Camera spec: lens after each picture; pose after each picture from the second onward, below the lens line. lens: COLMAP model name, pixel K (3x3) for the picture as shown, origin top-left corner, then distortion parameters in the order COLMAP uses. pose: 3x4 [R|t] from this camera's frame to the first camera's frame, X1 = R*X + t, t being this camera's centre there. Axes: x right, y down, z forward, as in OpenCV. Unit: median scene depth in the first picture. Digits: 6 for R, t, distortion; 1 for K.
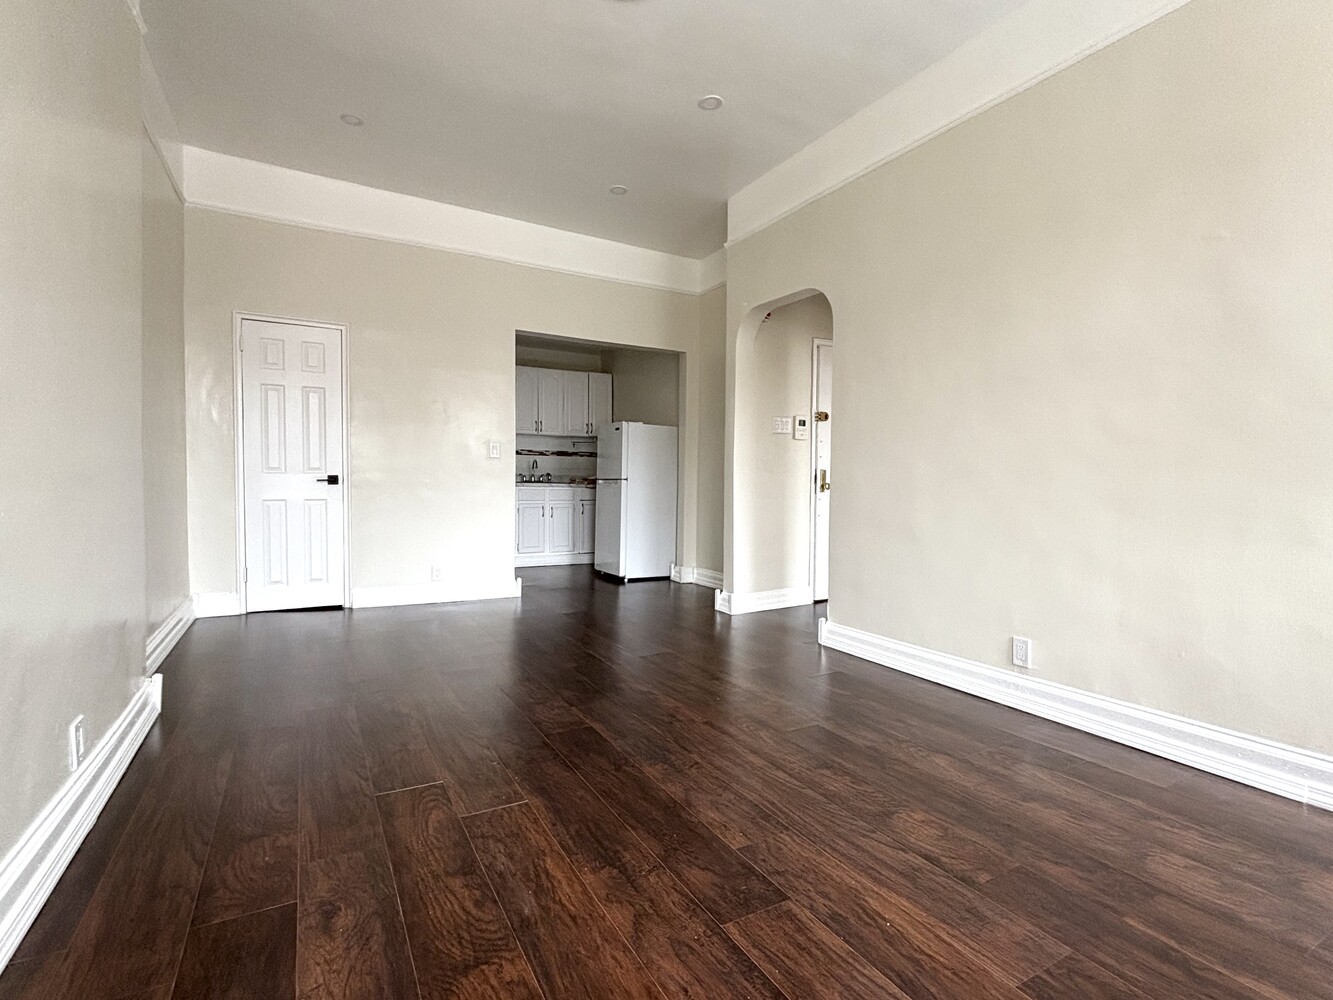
lens RADIAL K [[629.2, 0, 671.6], [0, 629.2, 498.9], [0, 0, 1]] dist [0.000806, 0.000005]
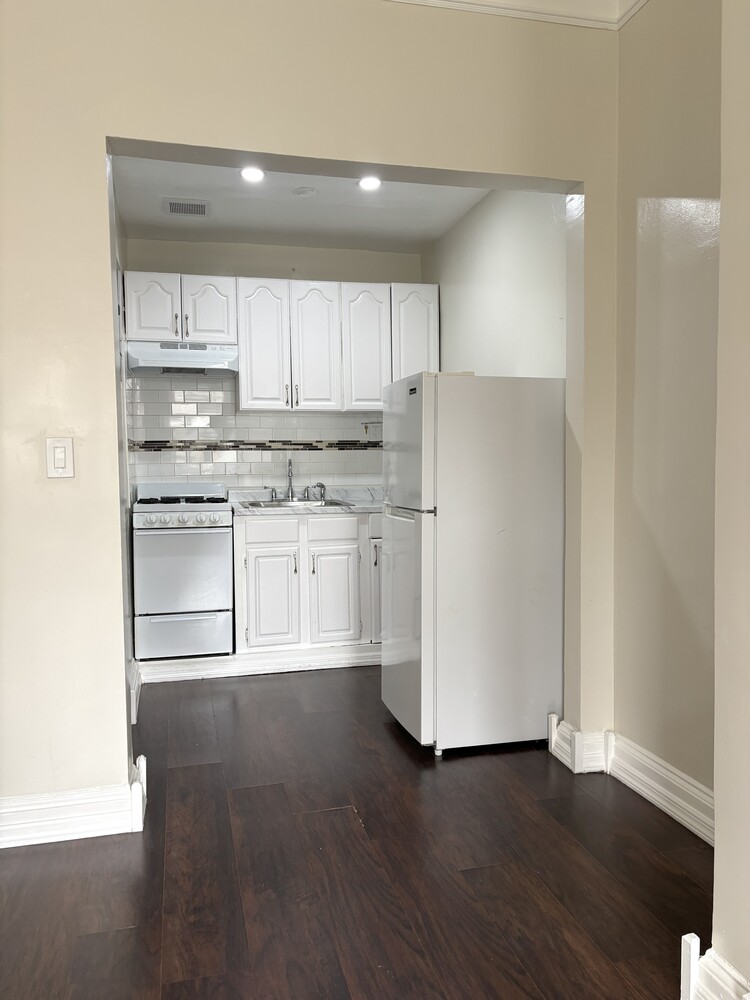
lens RADIAL K [[757.6, 0, 379.6], [0, 757.6, 505.8], [0, 0, 1]] dist [-0.012785, -0.005518]
pose [[0.965290, -0.012078, -0.260901, 0.019121], [0.019203, 0.999509, 0.024778, -0.039914], [0.260474, -0.028928, 0.965047, 0.431323]]
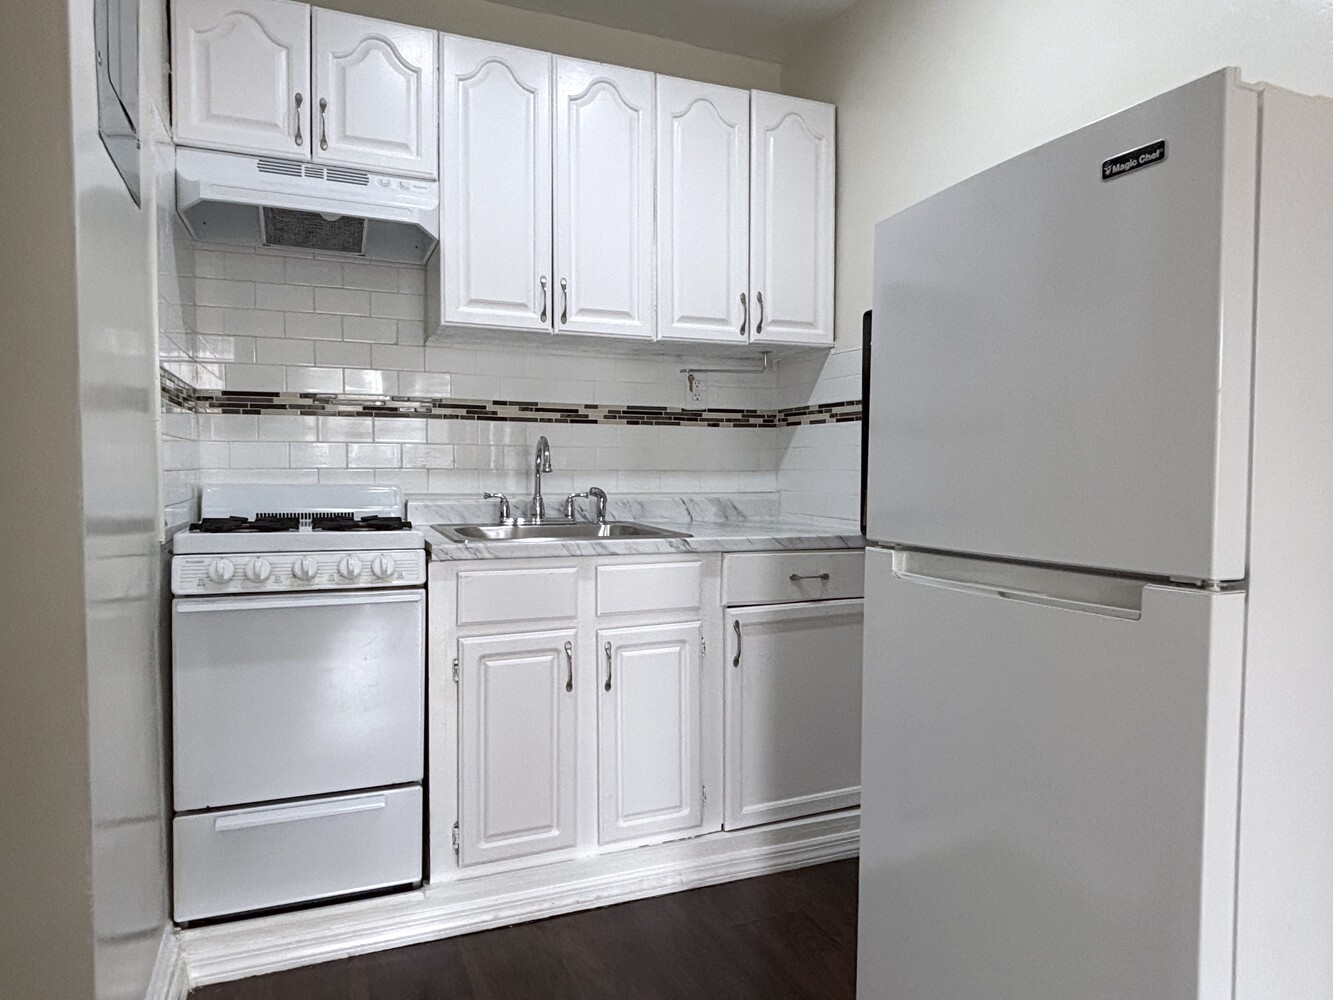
lens RADIAL K [[863.6, 0, 670.5], [0, 863.6, 499.2], [0, 0, 1]] dist [-0.016731, -0.005518]
pose [[0.991869, -0.008259, -0.126994, -0.128461], [0.008622, 0.999960, 0.002306, -0.040177], [0.126970, -0.003382, 0.991901, 0.696817]]
